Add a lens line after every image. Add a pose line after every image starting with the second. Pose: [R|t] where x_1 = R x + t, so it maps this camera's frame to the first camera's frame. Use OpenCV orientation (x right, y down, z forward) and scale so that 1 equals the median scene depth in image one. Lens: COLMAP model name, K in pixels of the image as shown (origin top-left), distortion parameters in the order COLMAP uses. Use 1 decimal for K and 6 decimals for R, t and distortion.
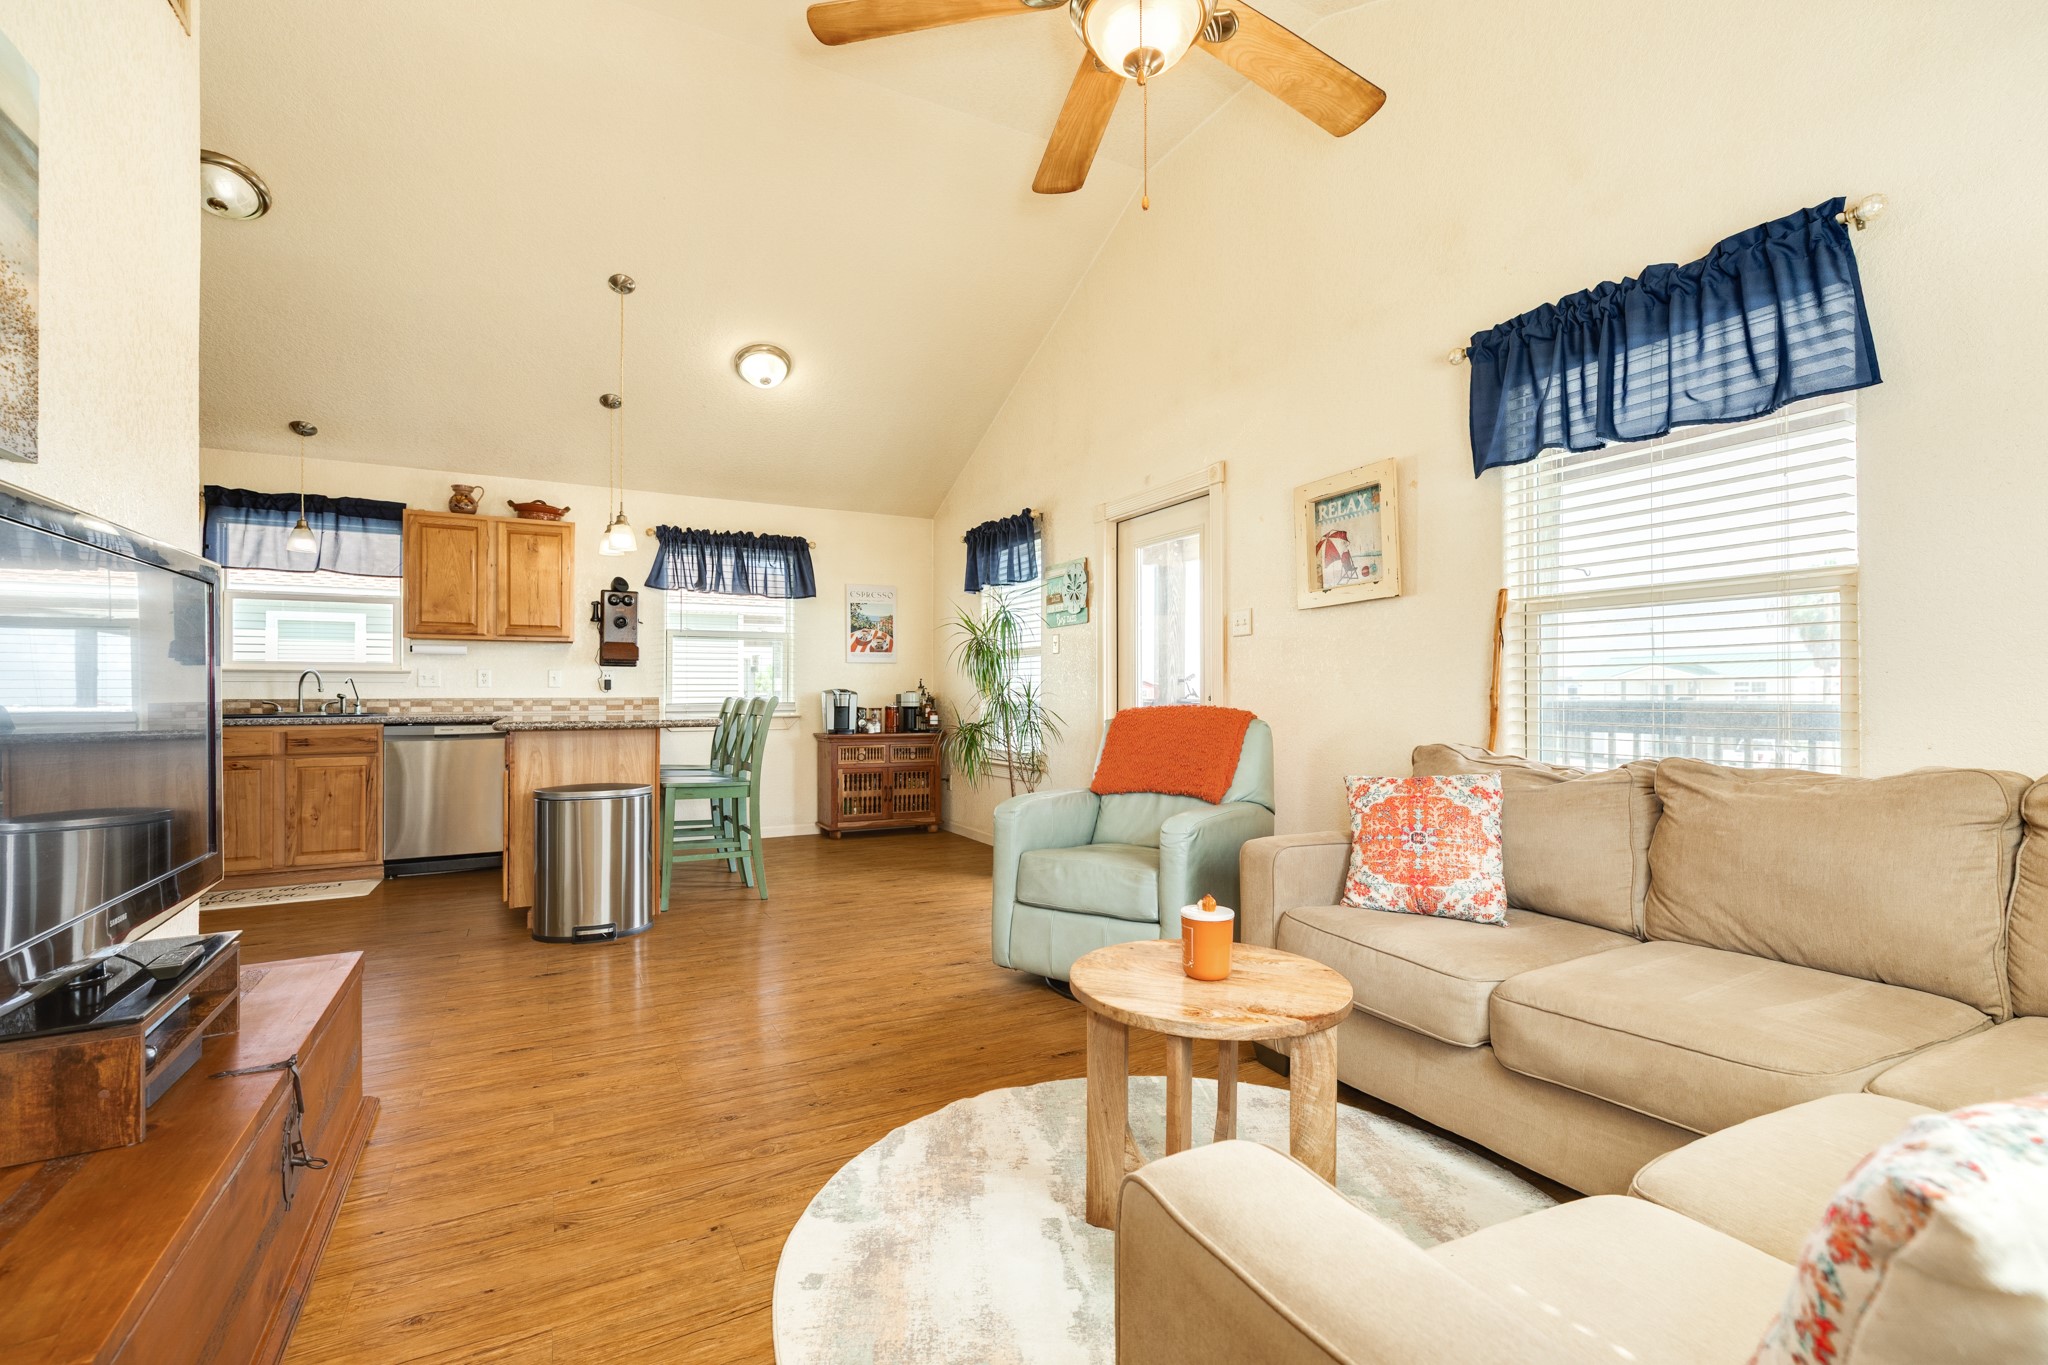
lens RADIAL K [[909.1, 0, 1021.5], [0, 909.1, 684.2], [0, 0, 1]] dist [0.004849, -0.000193]
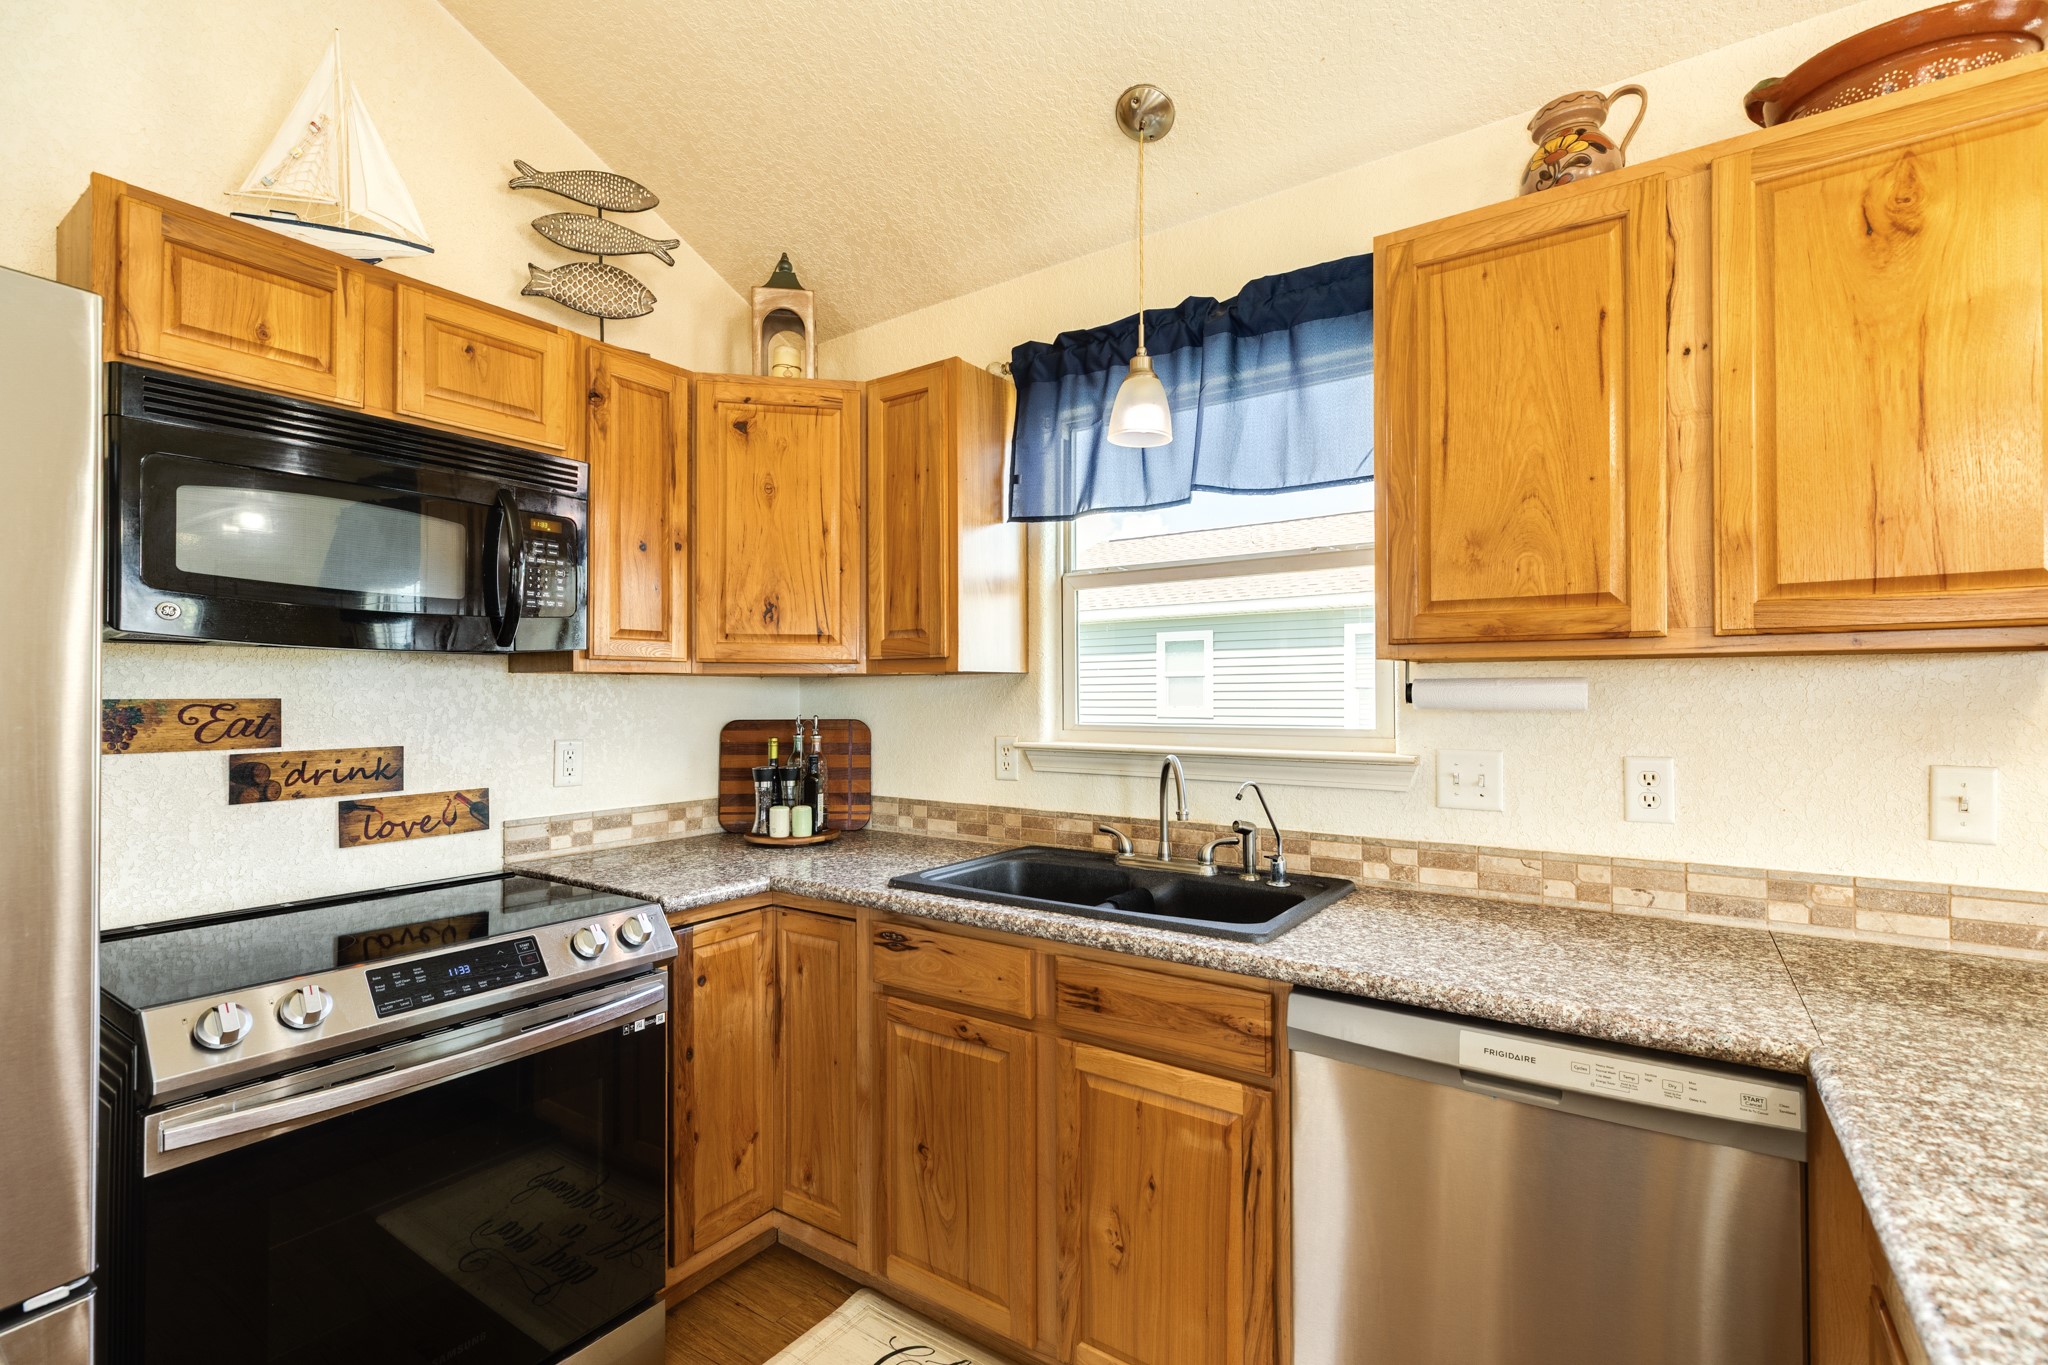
lens RADIAL K [[909.1, 0, 1022.7], [0, 909.1, 687.9], [0, 0, 1]] dist [0.004849, -0.000193]
pose [[0.459589, -0.007962, -0.888096, -0.423513], [0.008744, 0.999952, -0.004440, -0.037915], [0.888089, -0.005725, 0.459637, 0.689896]]
